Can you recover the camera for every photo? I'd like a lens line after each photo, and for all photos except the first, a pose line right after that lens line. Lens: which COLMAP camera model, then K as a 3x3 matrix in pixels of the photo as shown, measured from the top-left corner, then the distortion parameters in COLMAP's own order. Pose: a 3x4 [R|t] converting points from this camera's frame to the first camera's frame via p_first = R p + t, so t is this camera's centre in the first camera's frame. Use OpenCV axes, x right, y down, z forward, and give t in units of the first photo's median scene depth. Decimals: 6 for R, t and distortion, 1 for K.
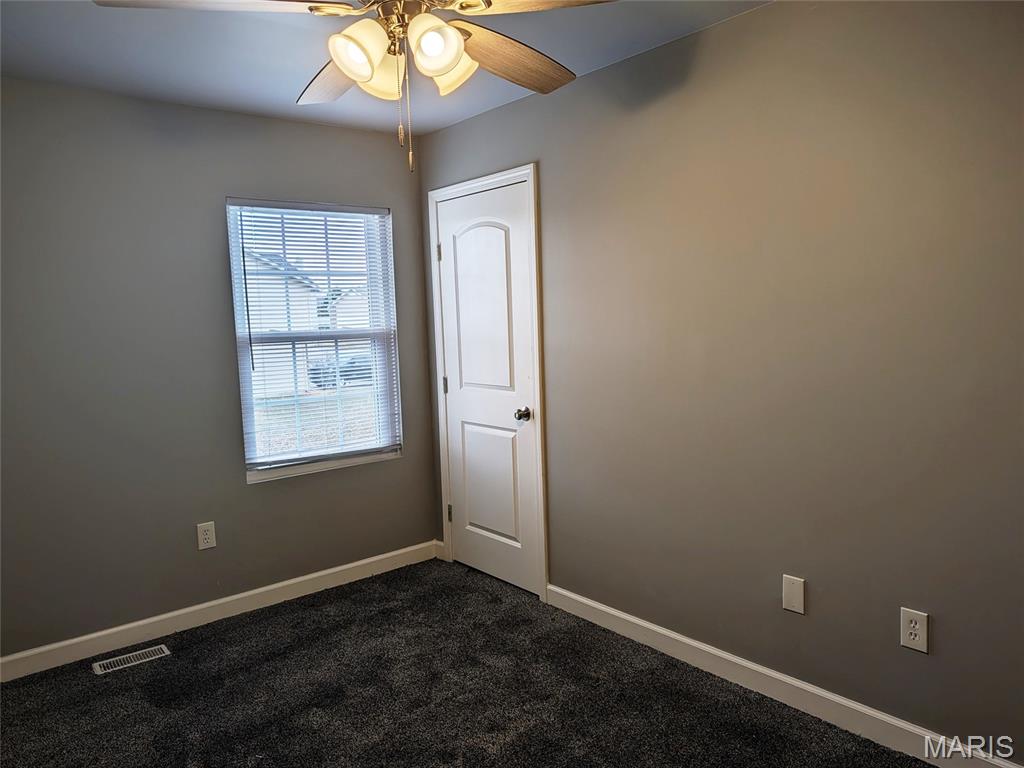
lens RADIAL K [[722.5, 0, 519.4], [0, 722.5, 375.5], [0, 0, 1]] dist [0.041261, -0.036384]
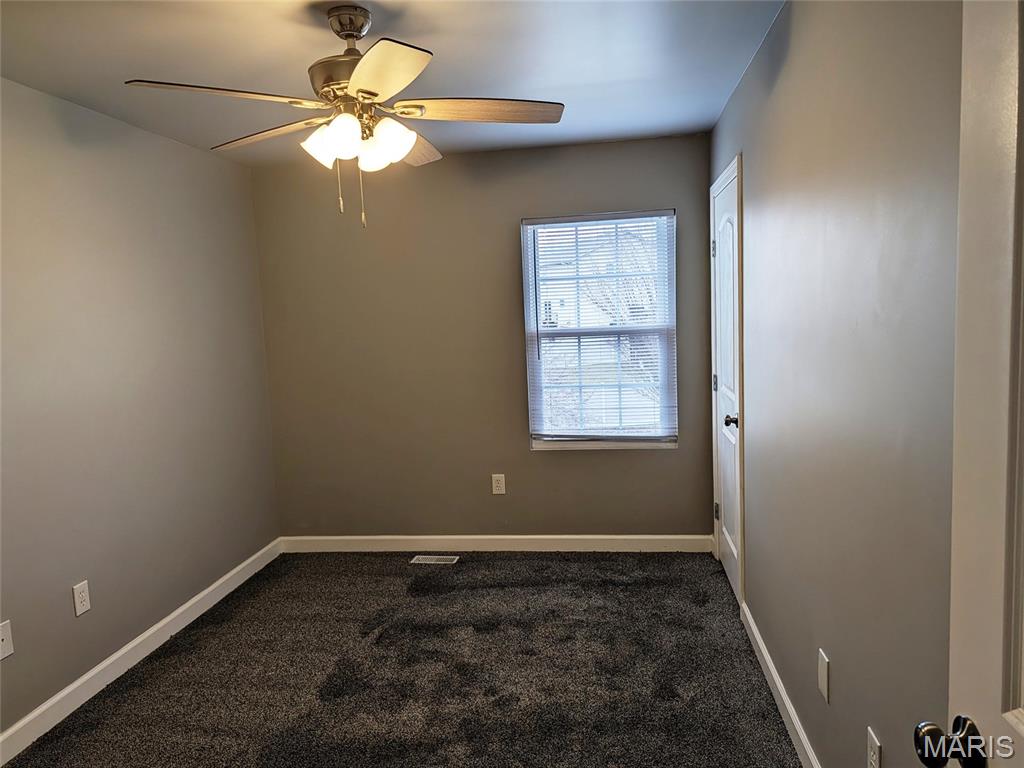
lens RADIAL K [[722.5, 0, 517.8], [0, 722.5, 385.3], [0, 0, 1]] dist [0.041261, -0.036384]
pose [[0.686579, 0.080310, -0.722606, 0.486902], [-0.044475, 0.996659, 0.068510, -0.044796], [0.725694, -0.014900, 0.687857, 0.132269]]
